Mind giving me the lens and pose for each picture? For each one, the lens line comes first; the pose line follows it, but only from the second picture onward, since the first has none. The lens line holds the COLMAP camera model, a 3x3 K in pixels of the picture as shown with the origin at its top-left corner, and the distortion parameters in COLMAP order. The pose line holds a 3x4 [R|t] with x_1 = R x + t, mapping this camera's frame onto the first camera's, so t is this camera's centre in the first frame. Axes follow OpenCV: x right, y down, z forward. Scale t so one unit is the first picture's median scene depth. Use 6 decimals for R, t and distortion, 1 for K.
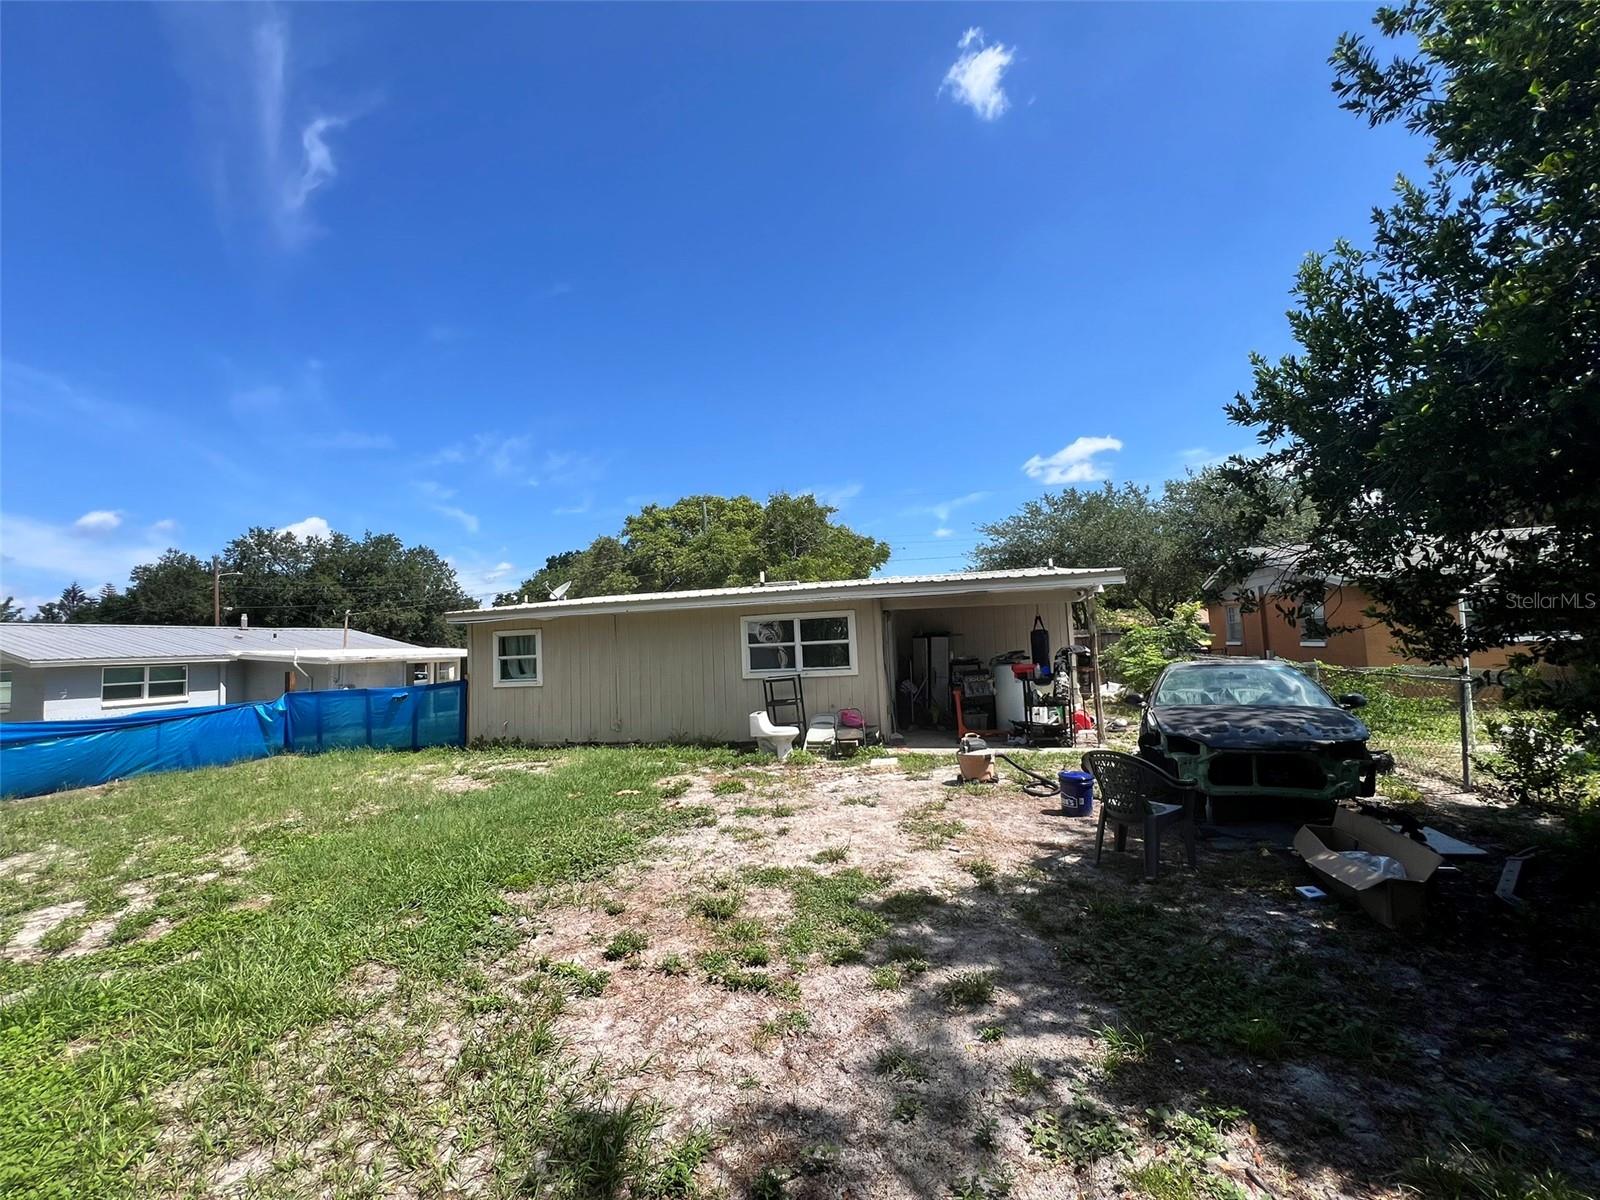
lens RADIAL K [[643.3, 0, 807.7], [0, 643.3, 601.2], [0, 0, 1]] dist [-0.004006, -0.000133]
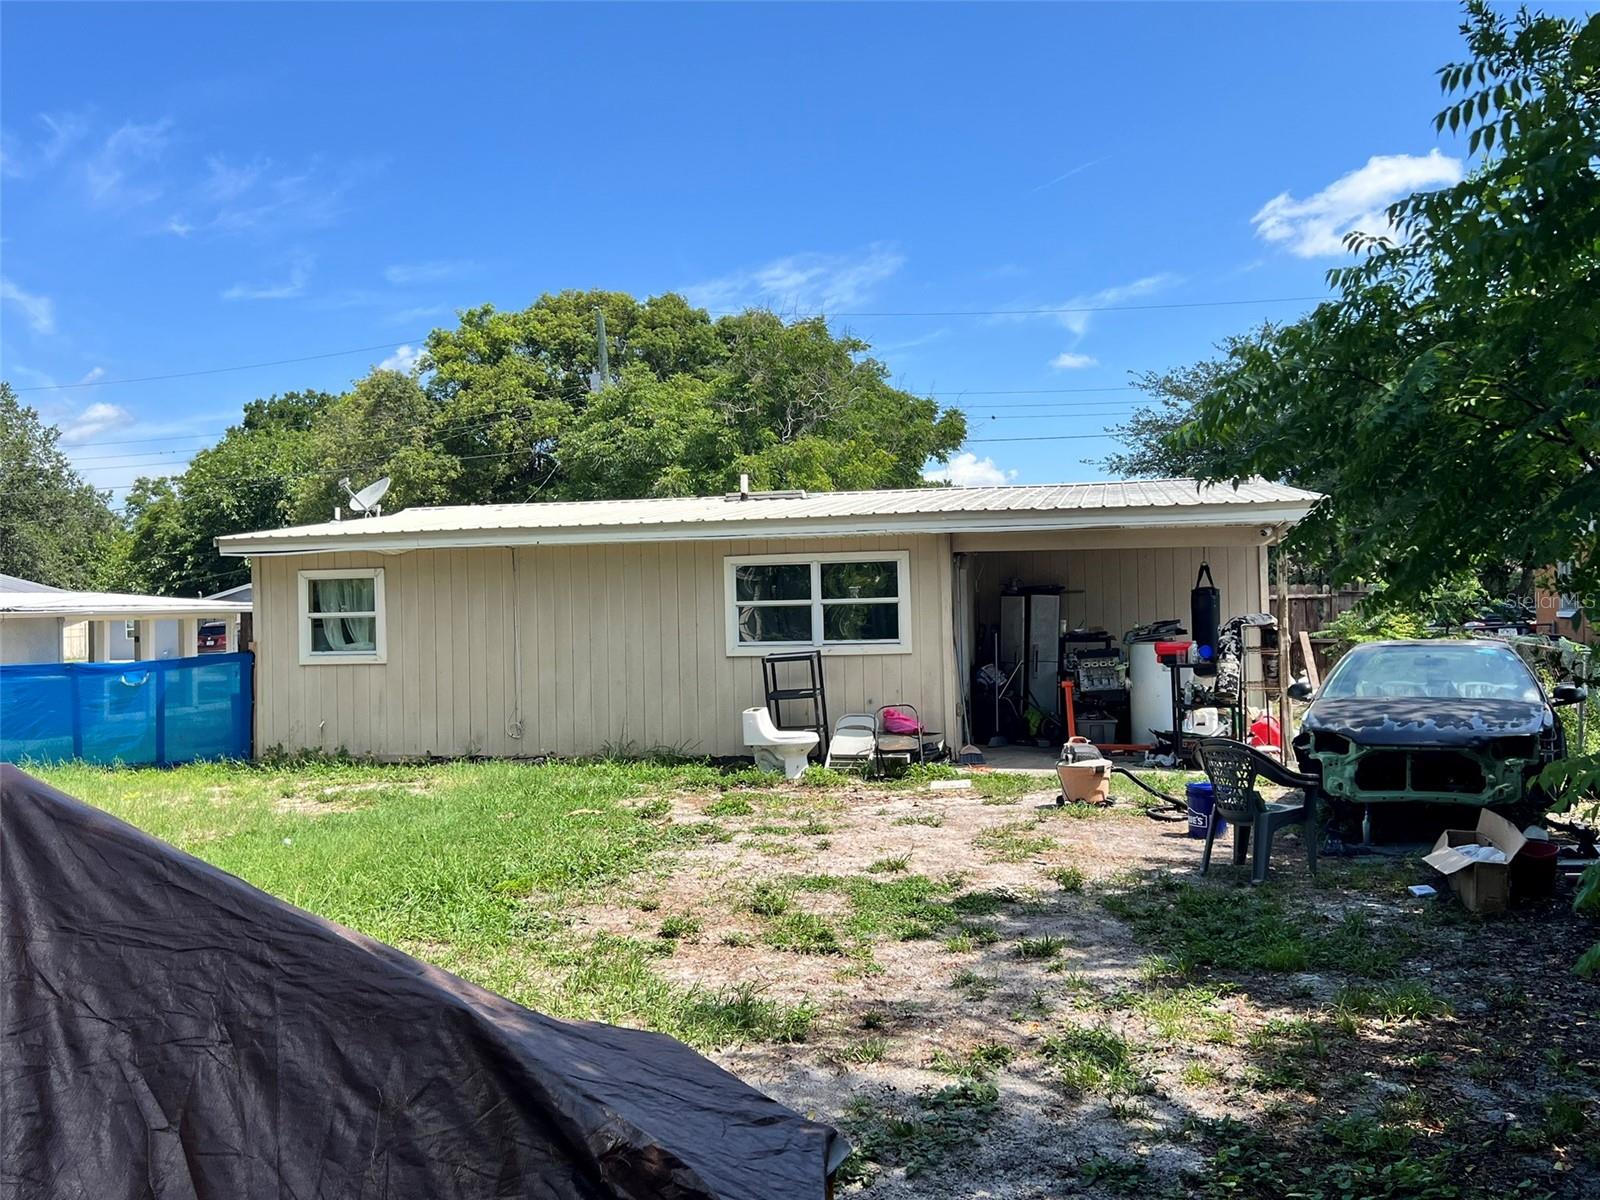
lens RADIAL K [[1396.2, 0, 796.2], [0, 1396.2, 598.1], [0, 0, 1]] dist [0.018464, -0.017976]
pose [[0.999738, 0.019241, 0.012394, -0.051956], [-0.020043, 0.997469, 0.068225, -0.029703], [-0.011050, -0.068455, 0.997593, -0.352074]]
